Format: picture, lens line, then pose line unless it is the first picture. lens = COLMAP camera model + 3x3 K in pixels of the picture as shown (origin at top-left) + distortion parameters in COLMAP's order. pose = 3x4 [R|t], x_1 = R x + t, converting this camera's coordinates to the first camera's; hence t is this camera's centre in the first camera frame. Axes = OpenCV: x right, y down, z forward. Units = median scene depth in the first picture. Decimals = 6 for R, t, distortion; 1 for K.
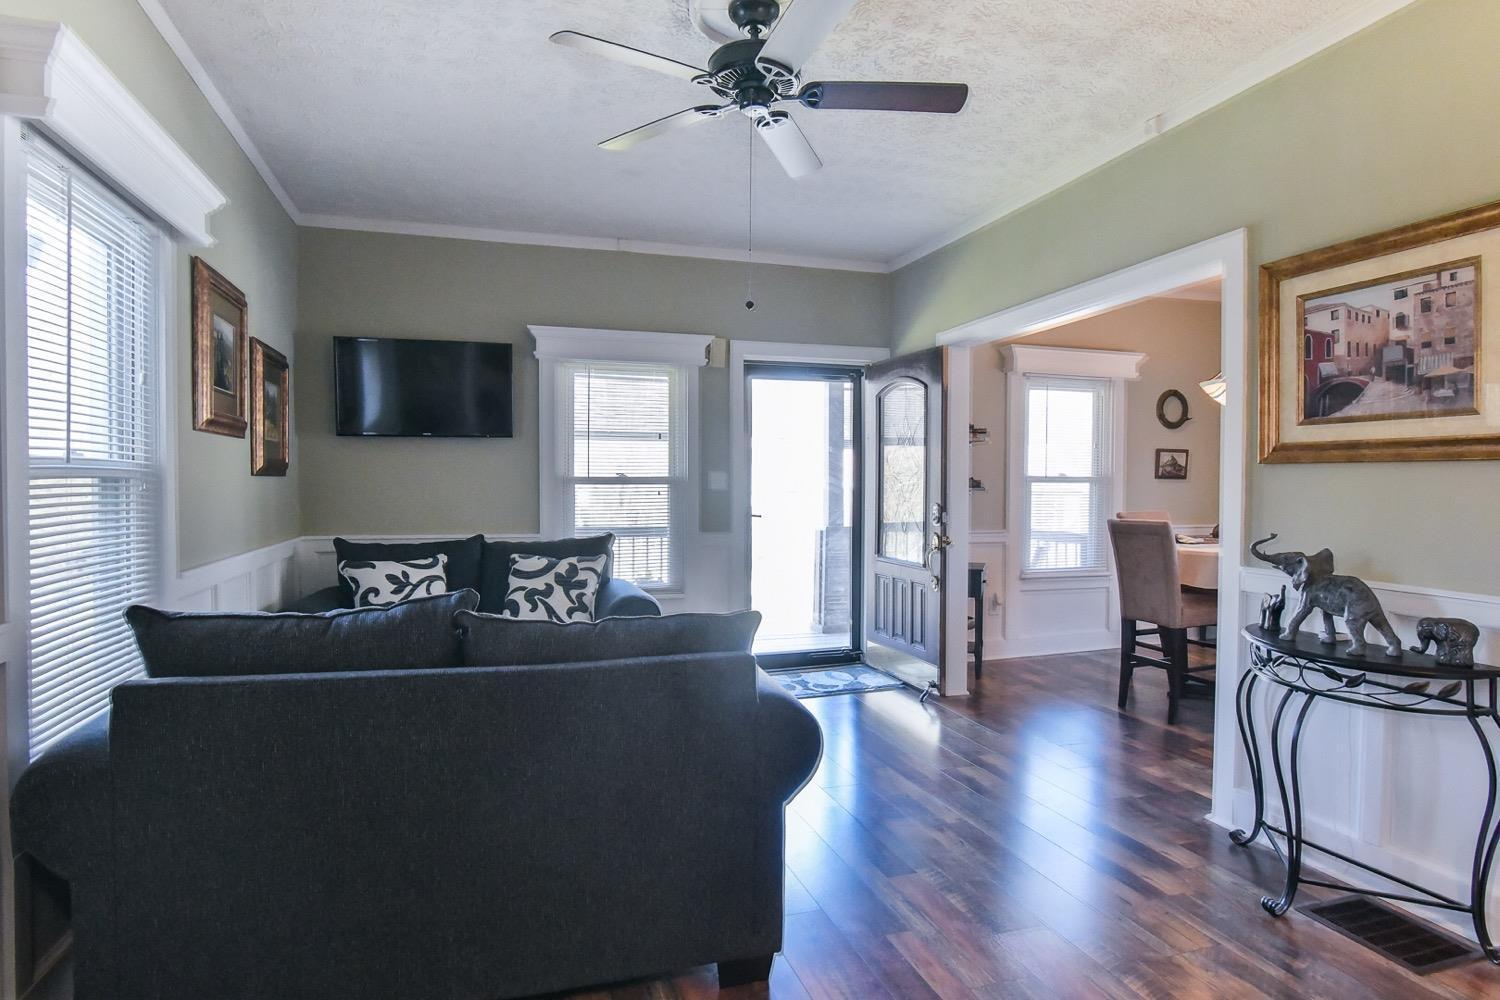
lens RADIAL K [[858.8, 0, 748.3], [0, 858.8, 503.6], [0, 0, 1]] dist [-0.000409, 0.000016]
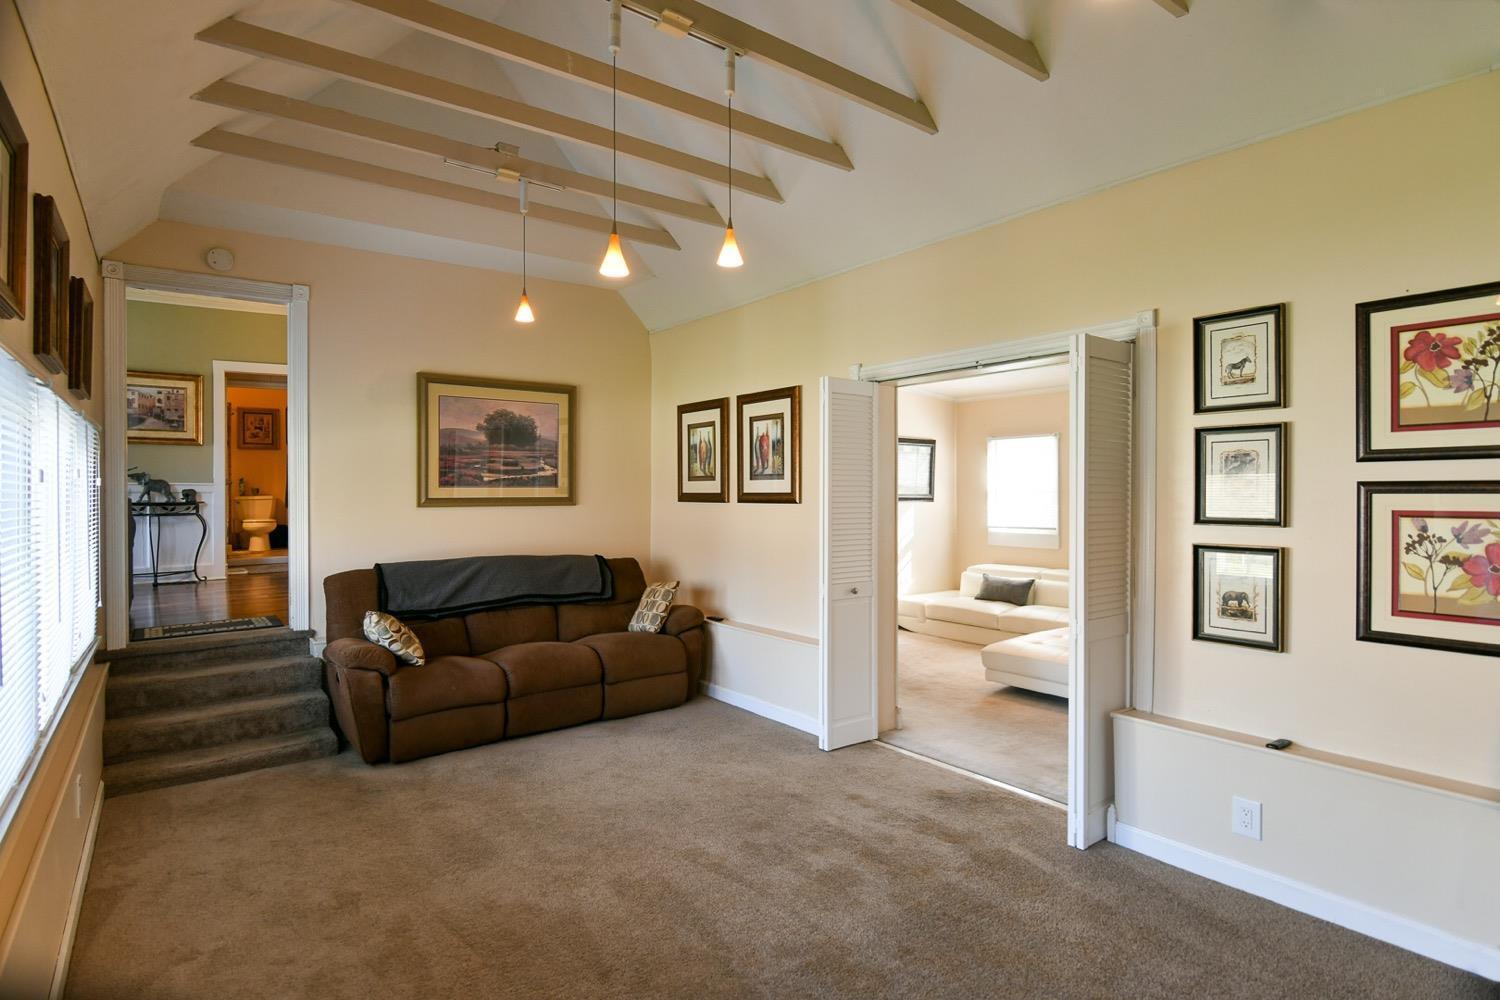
lens RADIAL K [[773.8, 0, 750.4], [0, 773.8, 491.8], [0, 0, 1]] dist [0.000756, 0.000062]
pose [[-0.340626, -0.010892, 0.940136, -1.178427], [0.012235, 0.999797, 0.016017, 0.046558], [-0.940119, 0.016958, -0.340423, -0.033984]]
